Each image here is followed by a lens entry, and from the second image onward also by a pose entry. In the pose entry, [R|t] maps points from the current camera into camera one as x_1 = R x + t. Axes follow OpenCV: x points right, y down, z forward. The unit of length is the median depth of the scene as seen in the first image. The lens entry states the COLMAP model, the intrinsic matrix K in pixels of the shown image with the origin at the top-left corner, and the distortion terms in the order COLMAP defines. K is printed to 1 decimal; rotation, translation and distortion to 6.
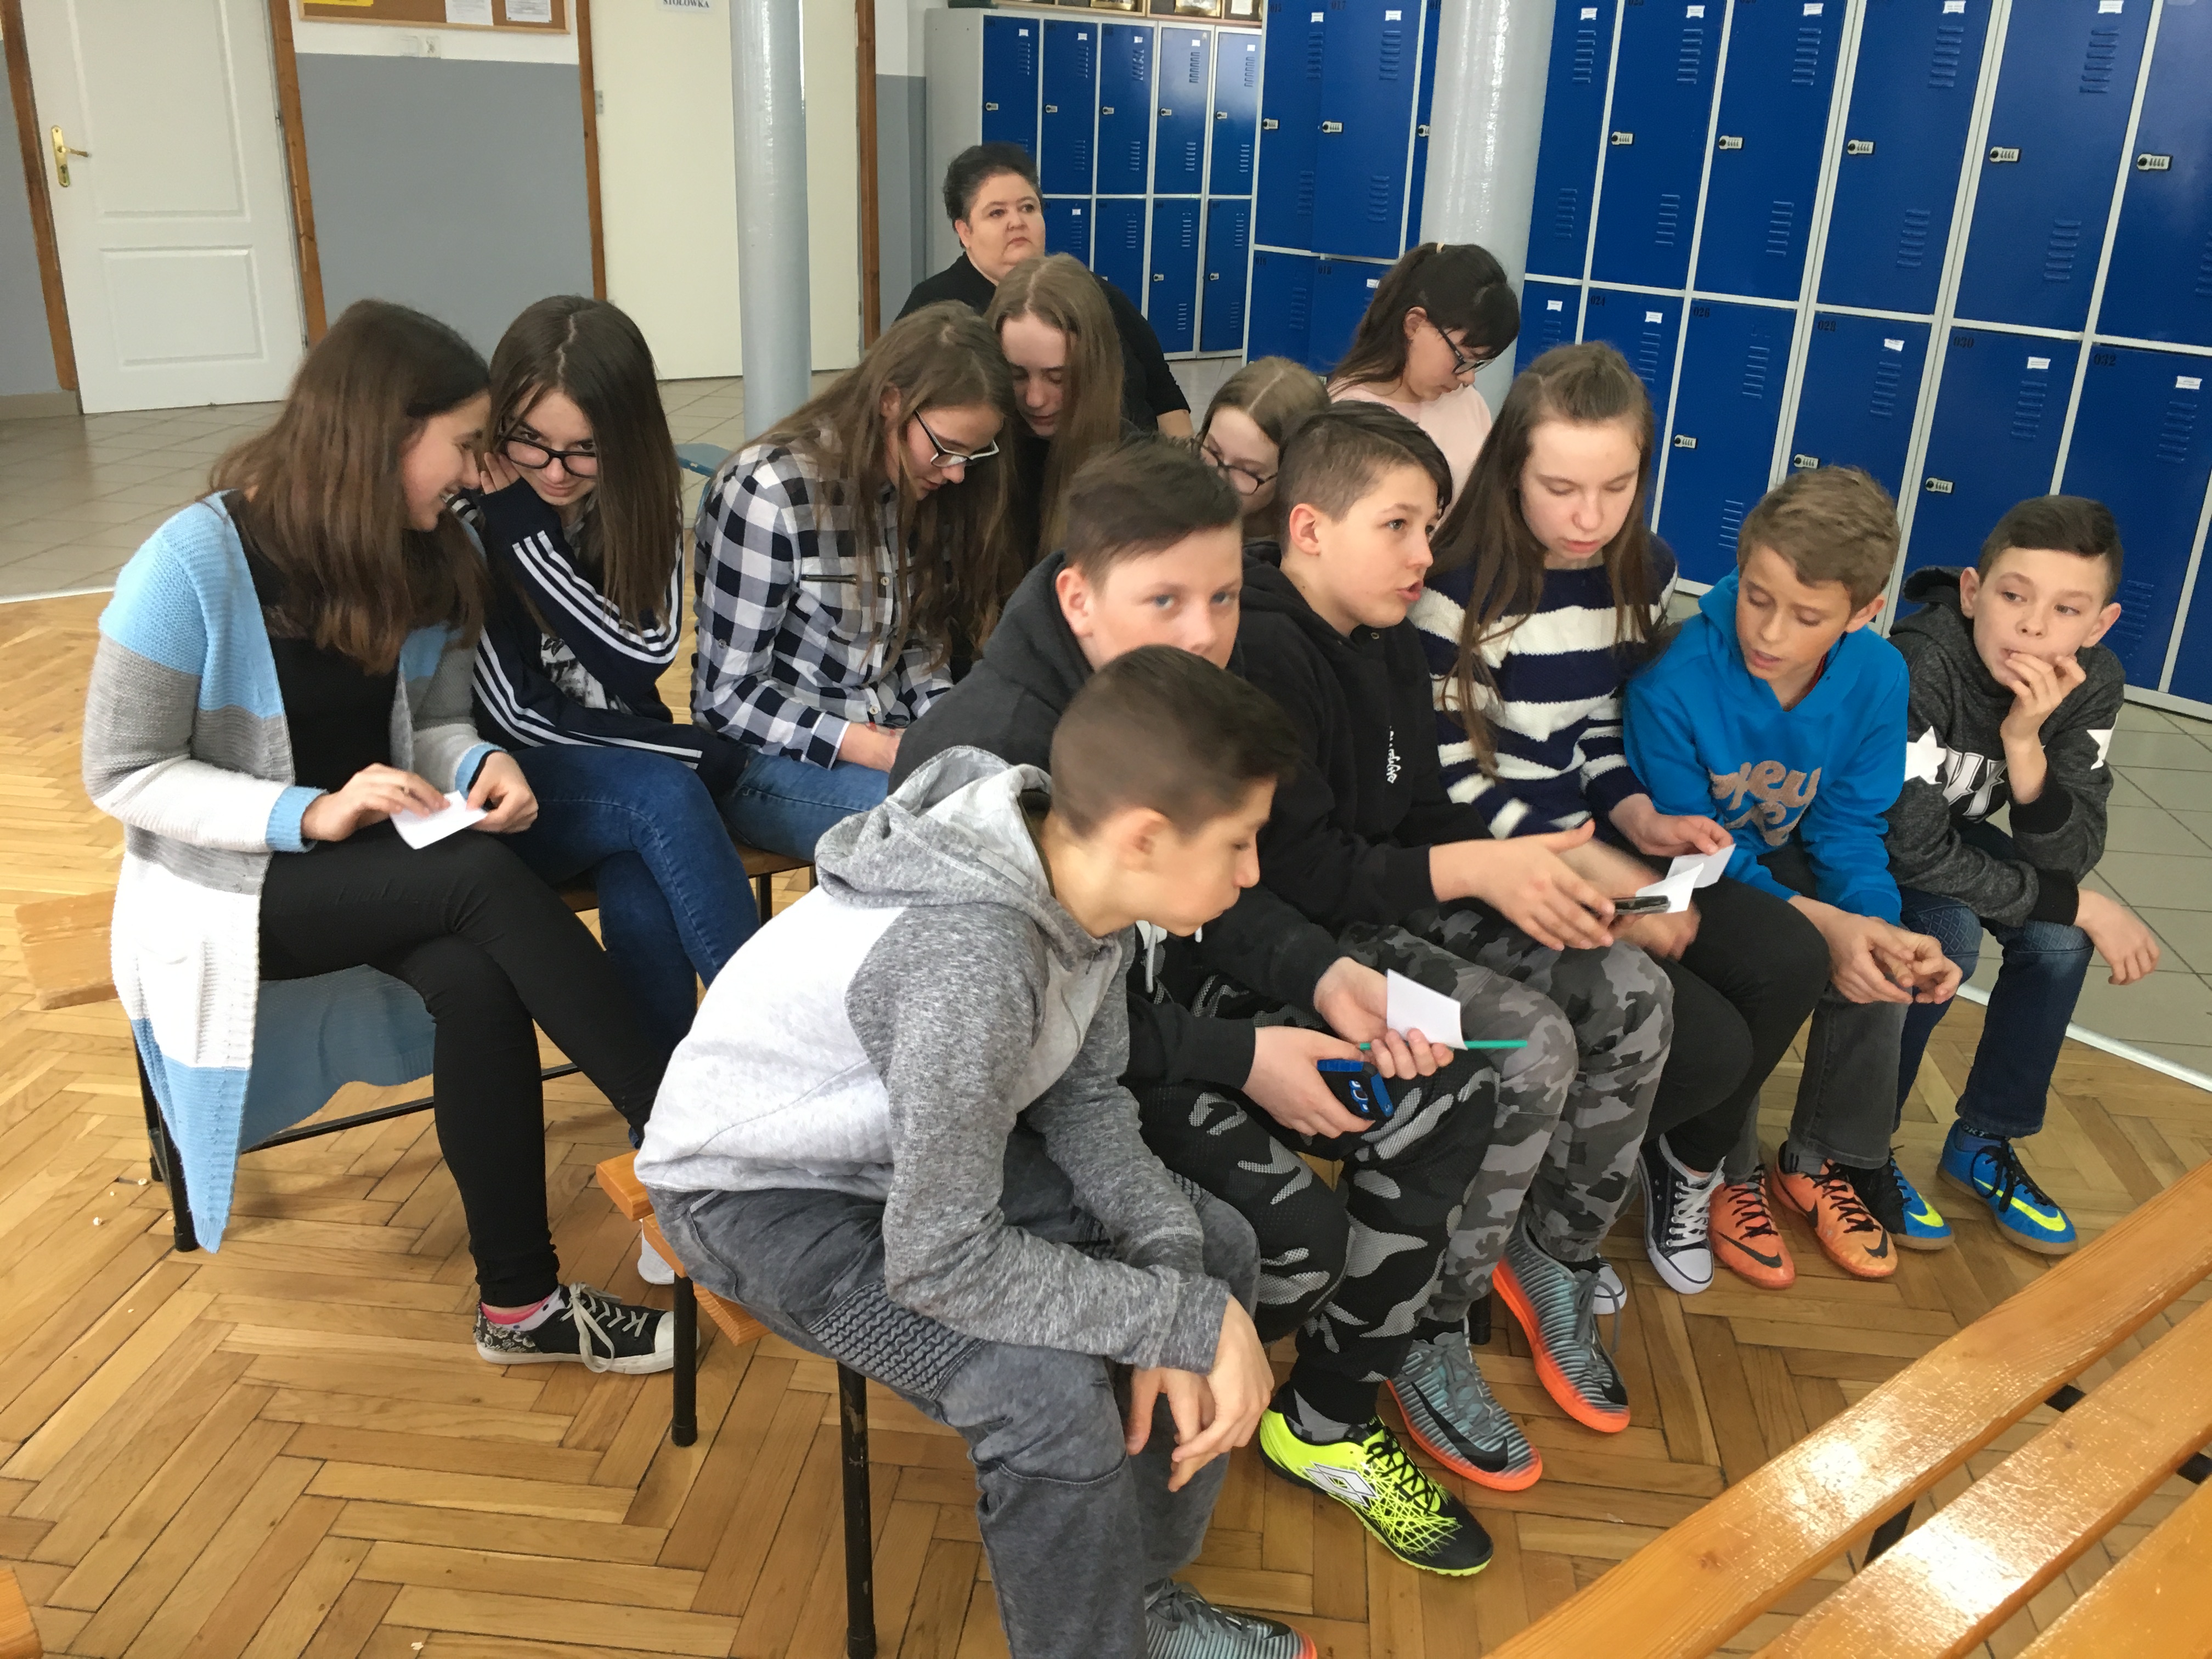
lens RADIAL K [[1873.5, 0, 1117.3], [0, 1873.5, 837.7], [0, 0, 1]] dist [0.075287, -0.090482]
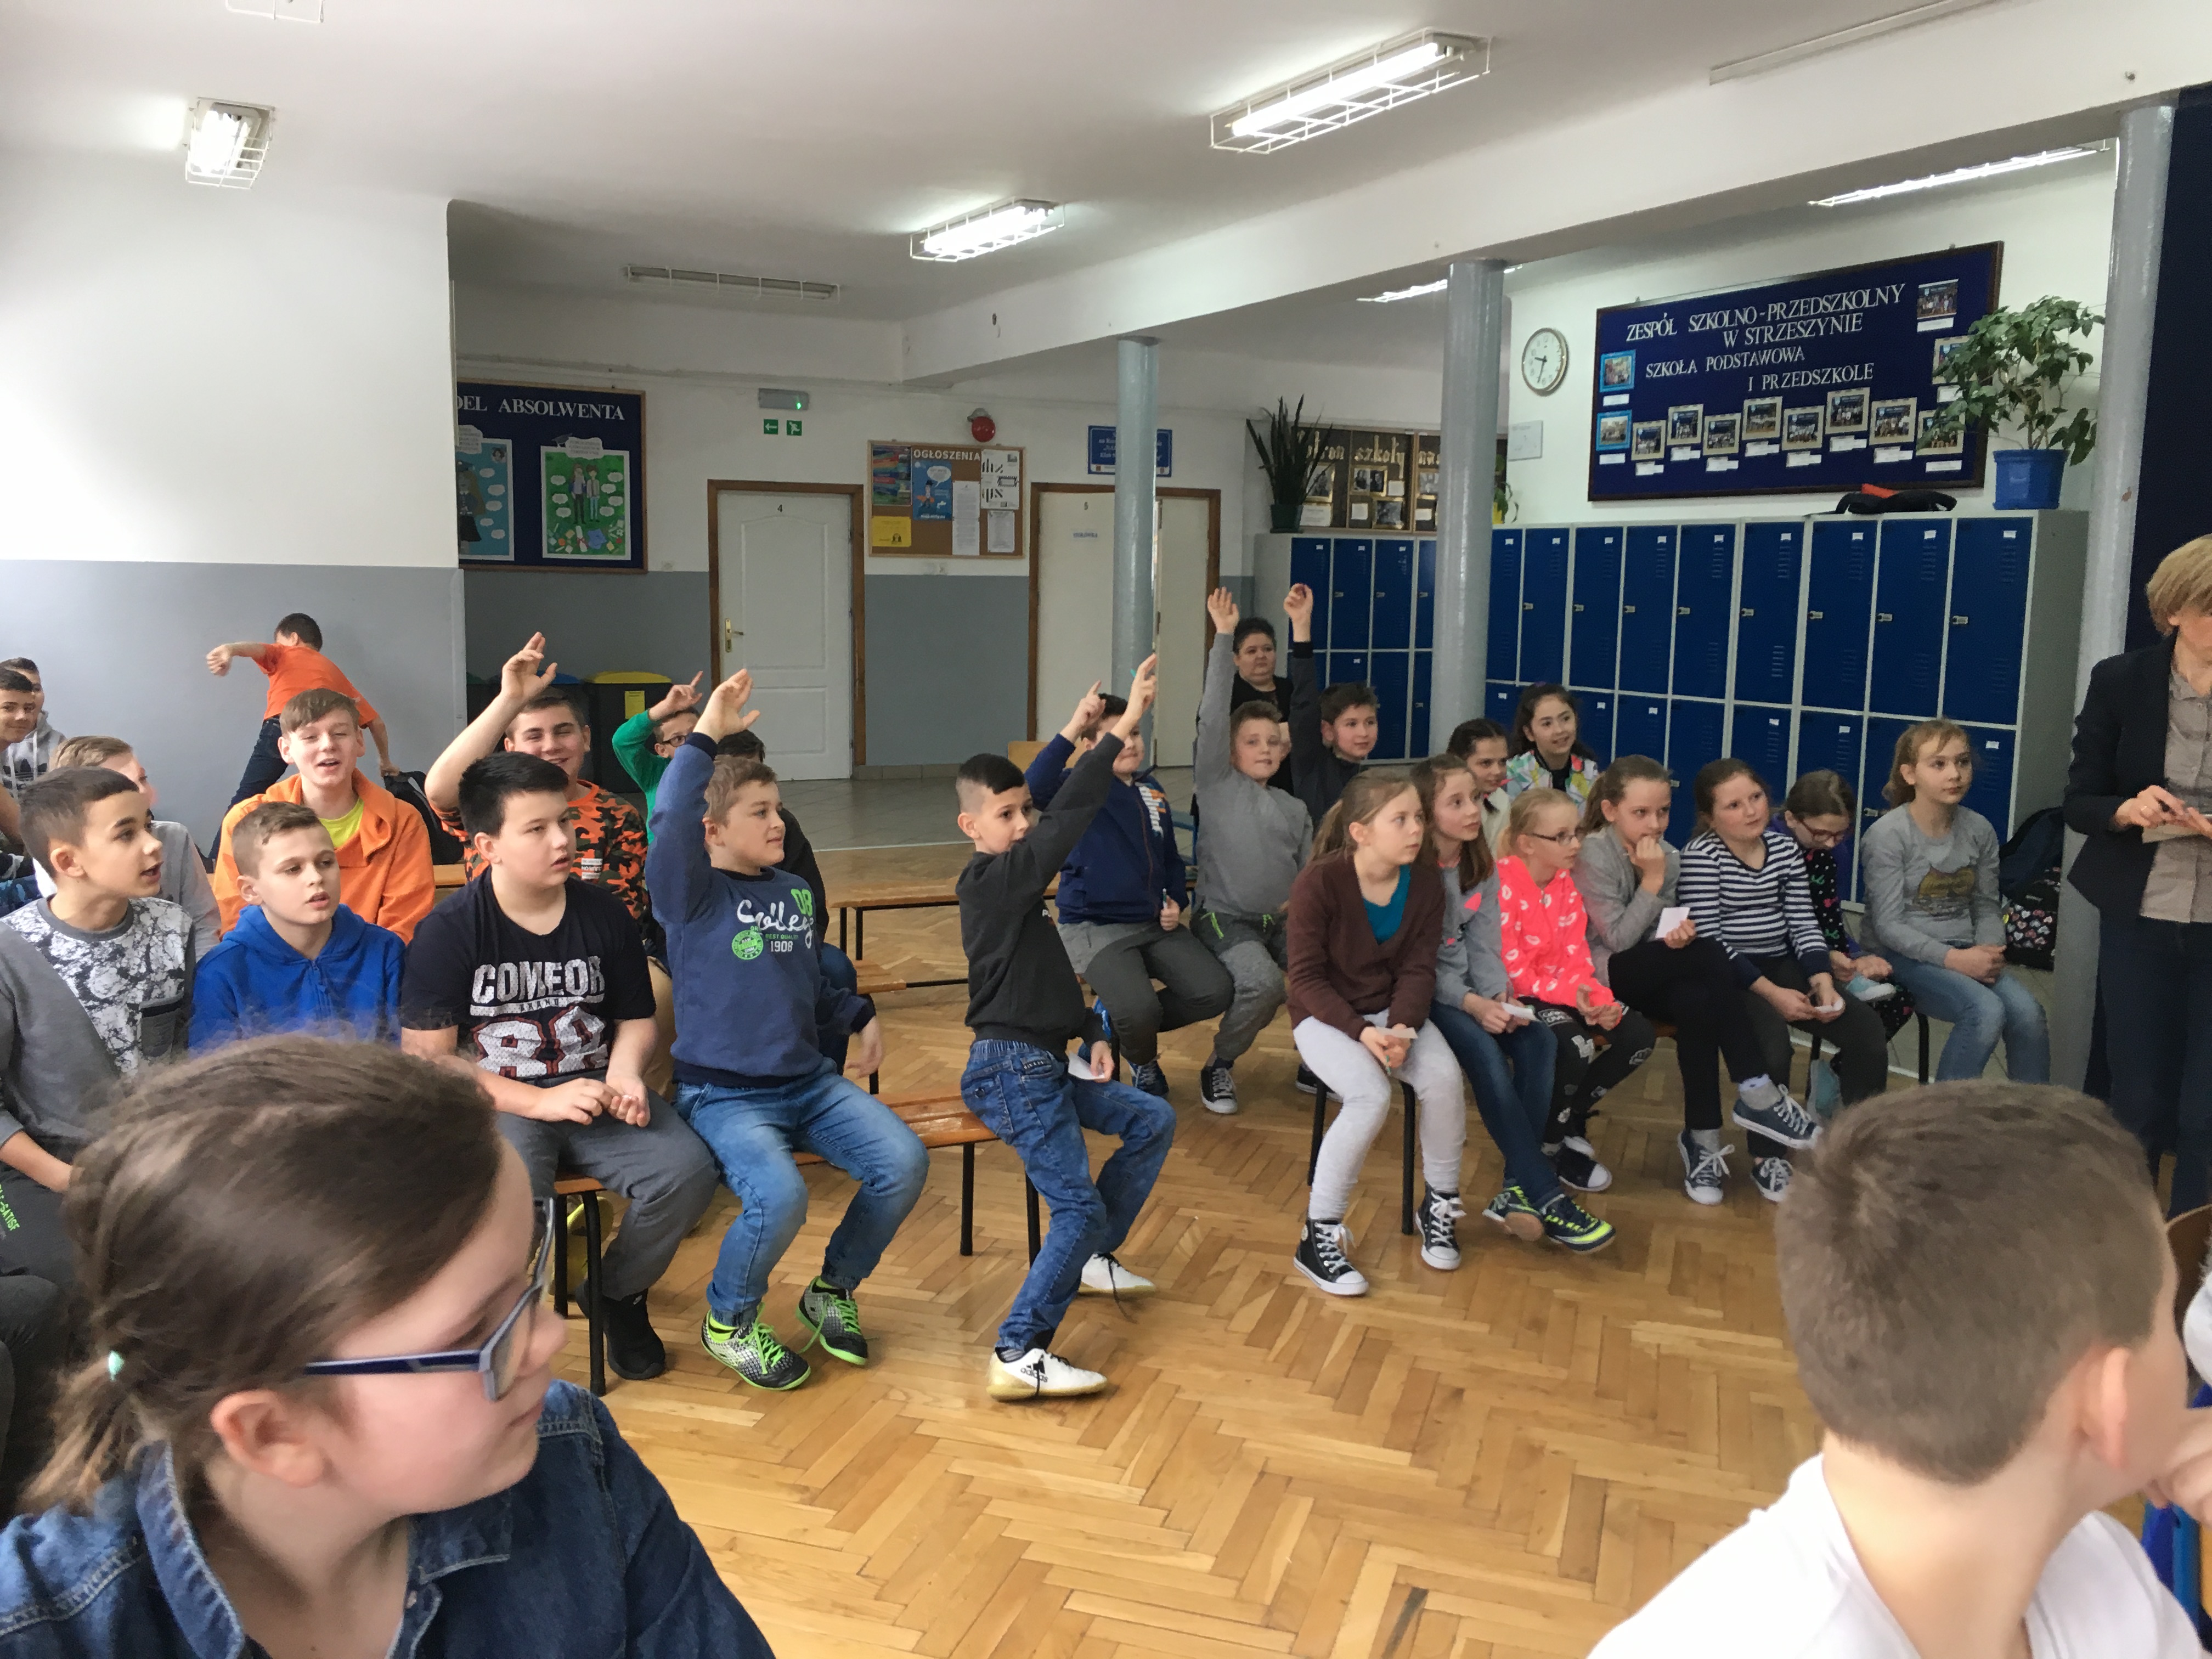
lens RADIAL K [[1873.5, 0, 1112.7], [0, 1873.5, 817.2], [0, 0, 1]] dist [0.075287, -0.090482]
pose [[0.977894, 0.006724, -0.208992, 0.118280], [-0.057596, 0.969481, -0.238304, 0.163425], [0.201012, 0.245073, 0.948437, -0.439463]]
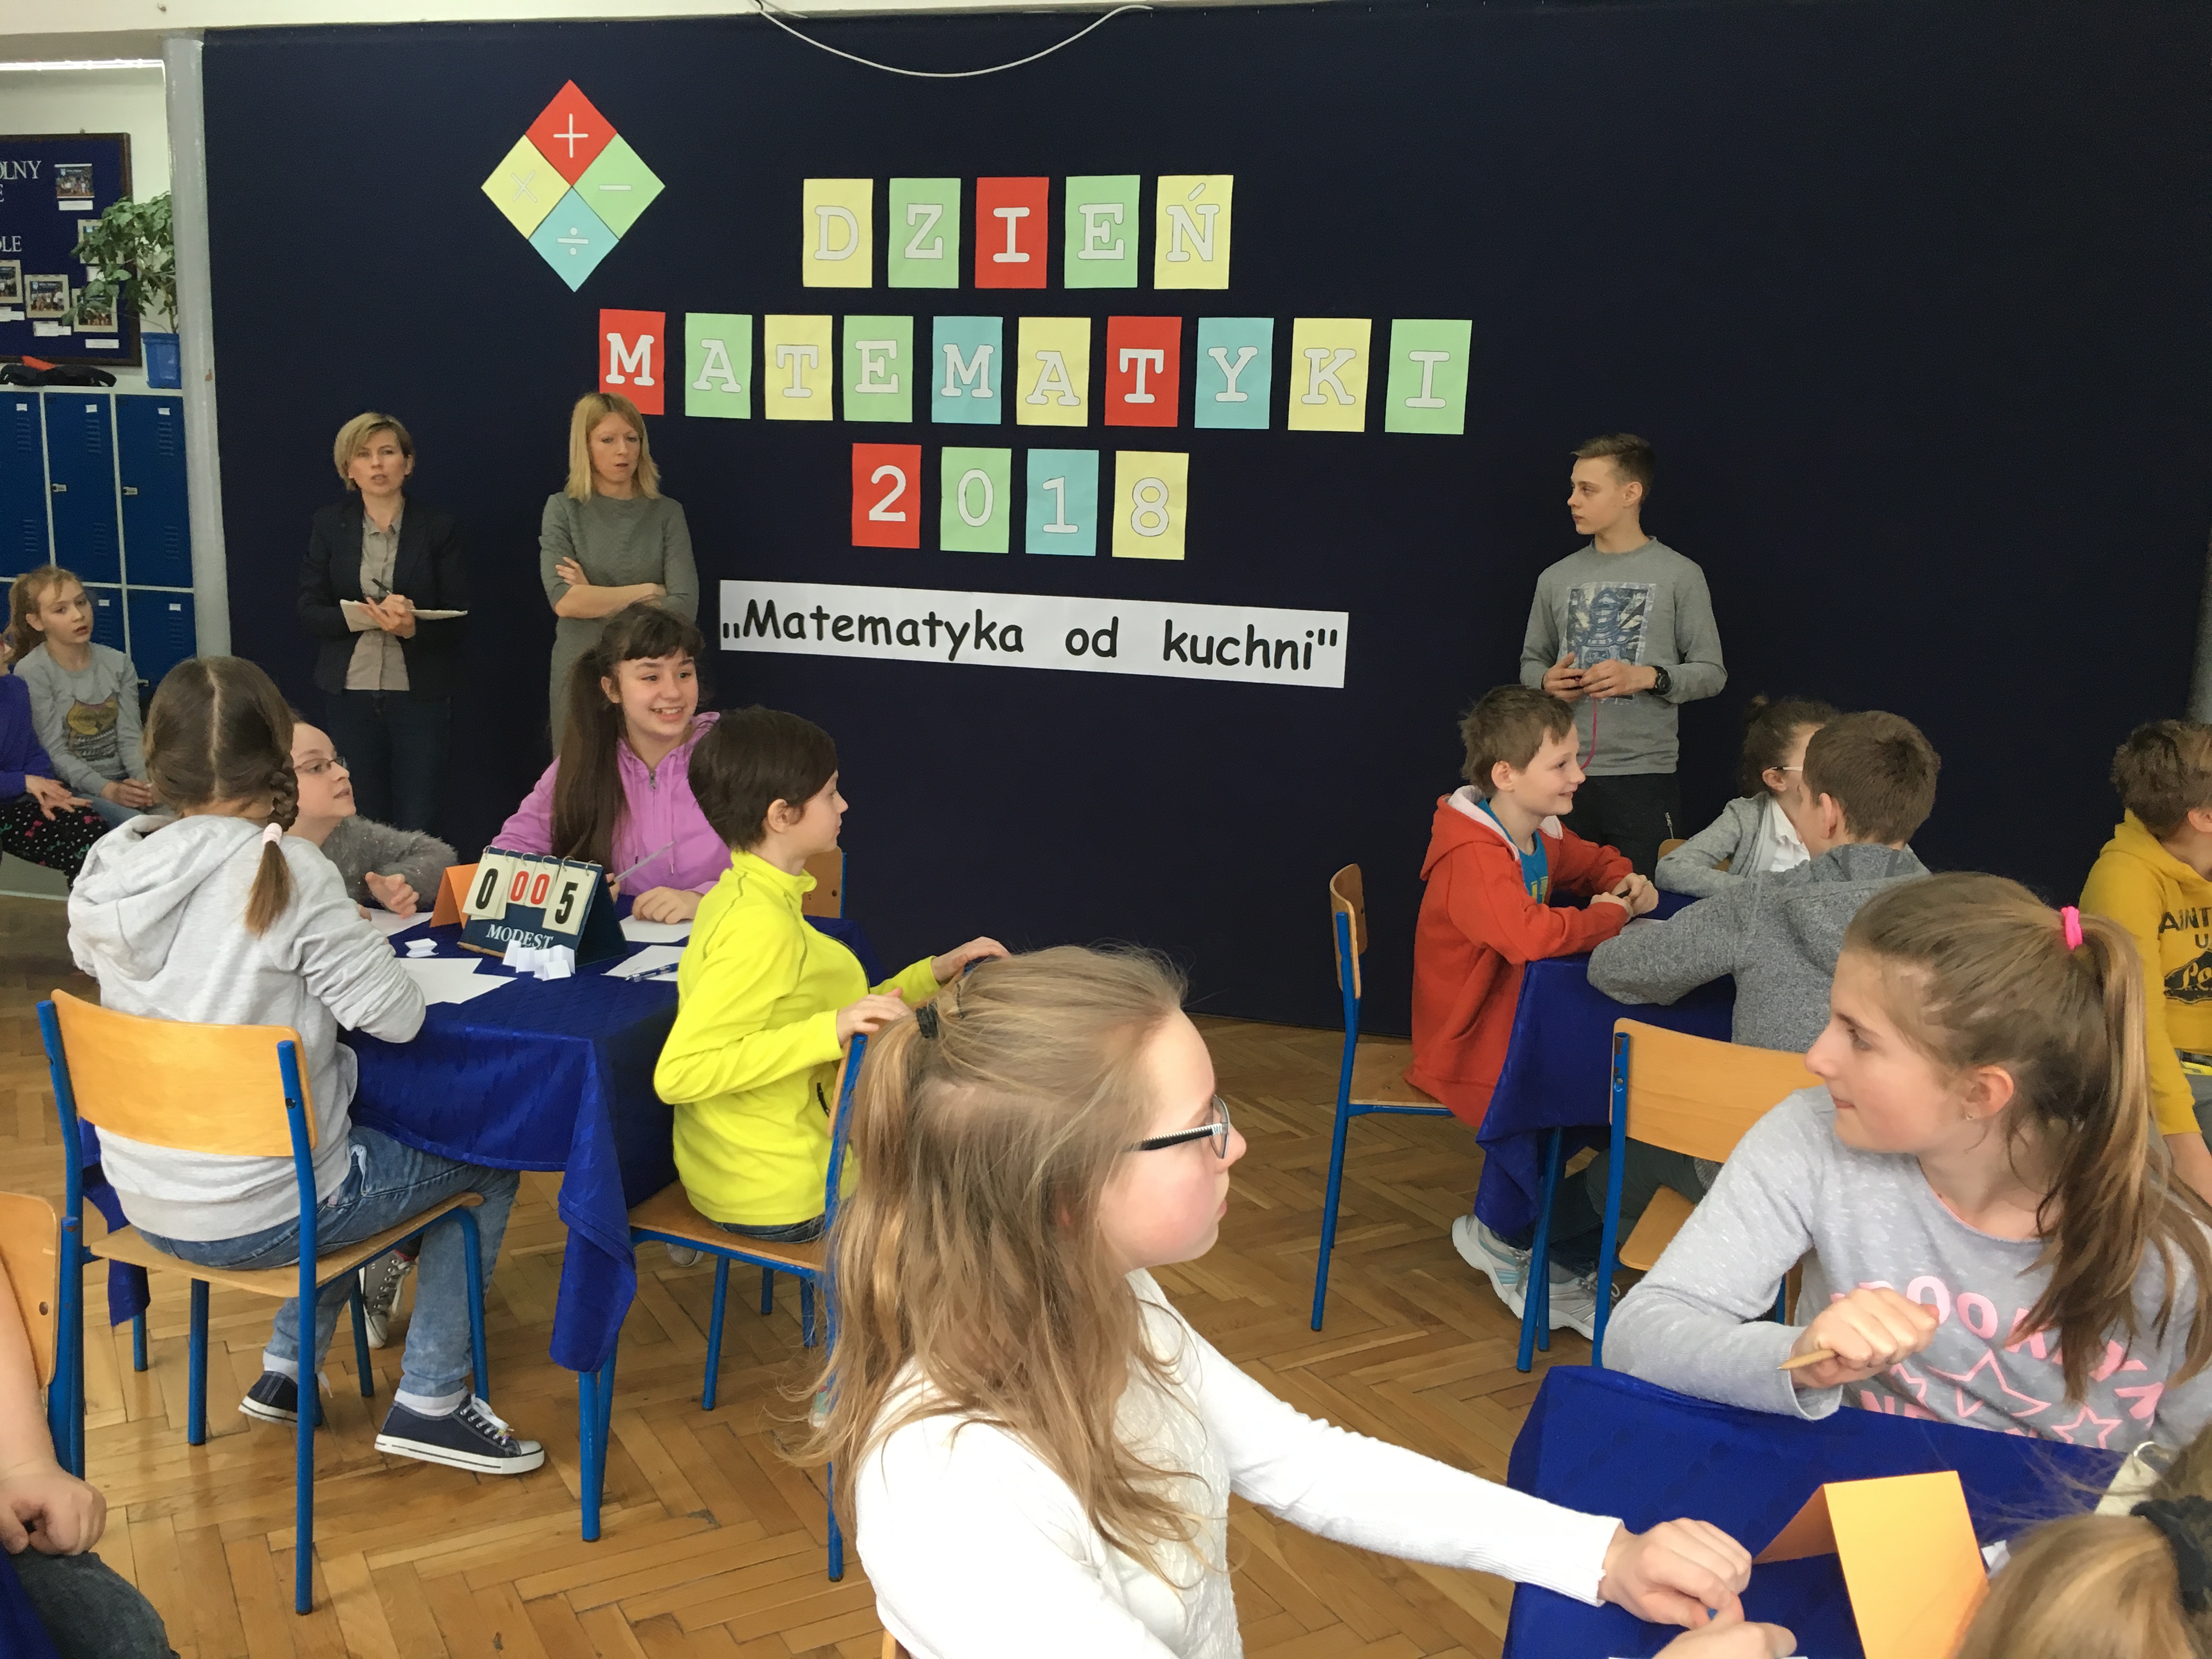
lens RADIAL K [[1873.5, 0, 1094.4], [0, 1873.5, 815.0], [0, 0, 1]] dist [0.075287, -0.090482]
pose [[0.812570, -0.103087, 0.573675, 0.153264], [0.207165, 0.971049, -0.118940, 0.212475], [-0.544806, 0.215493, 0.810401, -0.544082]]
